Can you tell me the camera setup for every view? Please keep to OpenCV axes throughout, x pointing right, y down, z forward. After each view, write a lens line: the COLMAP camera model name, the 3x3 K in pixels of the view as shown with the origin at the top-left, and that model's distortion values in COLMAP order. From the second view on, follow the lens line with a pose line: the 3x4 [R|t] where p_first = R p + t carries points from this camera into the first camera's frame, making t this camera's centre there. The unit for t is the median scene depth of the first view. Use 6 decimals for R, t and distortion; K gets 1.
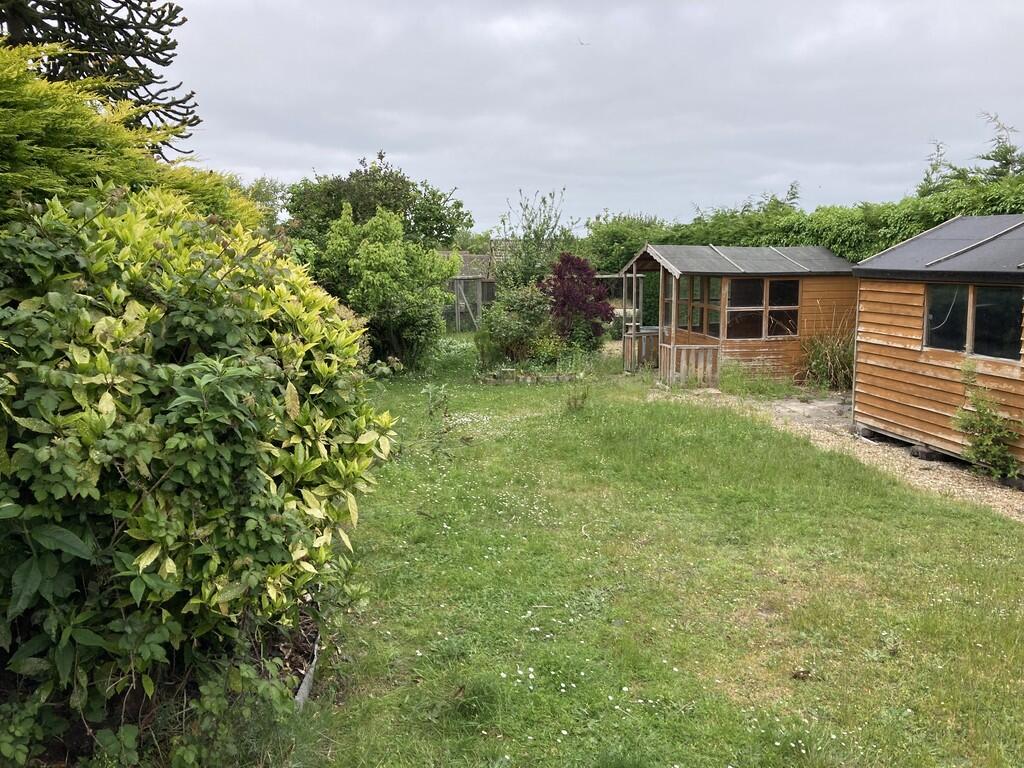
lens RADIAL K [[829.5, 0, 512.2], [0, 829.5, 373.8], [0, 0, 1]] dist [0.039666, -0.047054]
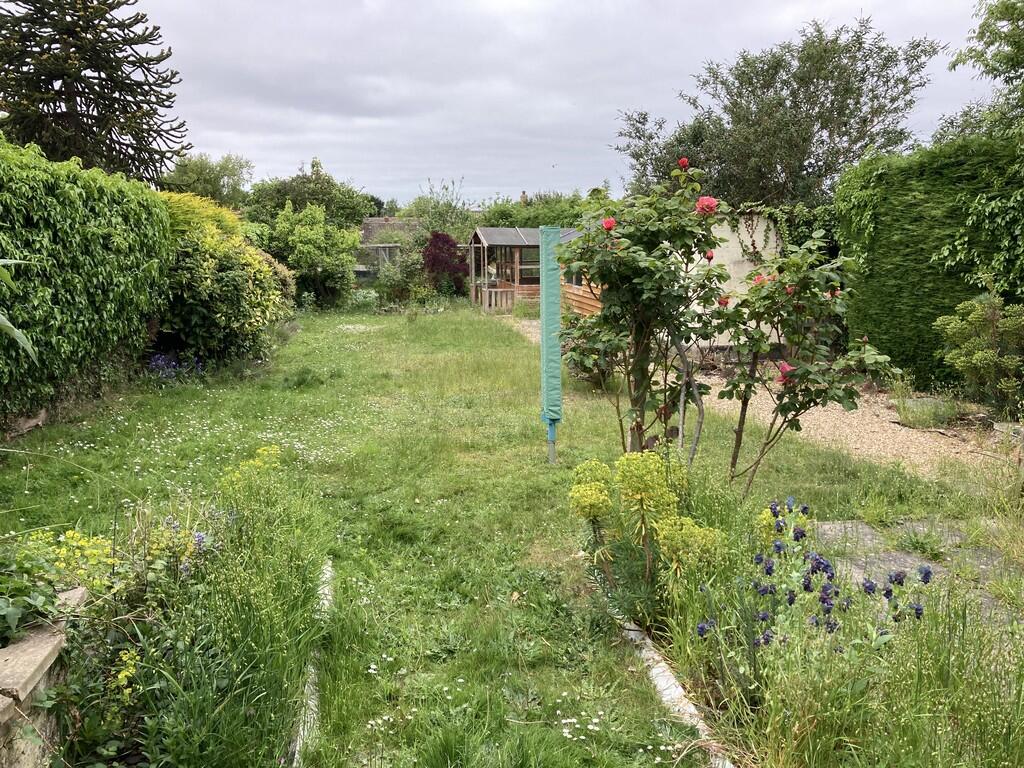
lens RADIAL K [[829.5, 0, 507.8], [0, 829.5, 381.2], [0, 0, 1]] dist [0.039666, -0.047054]
pose [[0.999560, -0.006942, 0.028827, 0.185322], [0.005500, 0.998743, 0.049814, 0.067155], [-0.029136, -0.049634, 0.998342, -0.663747]]
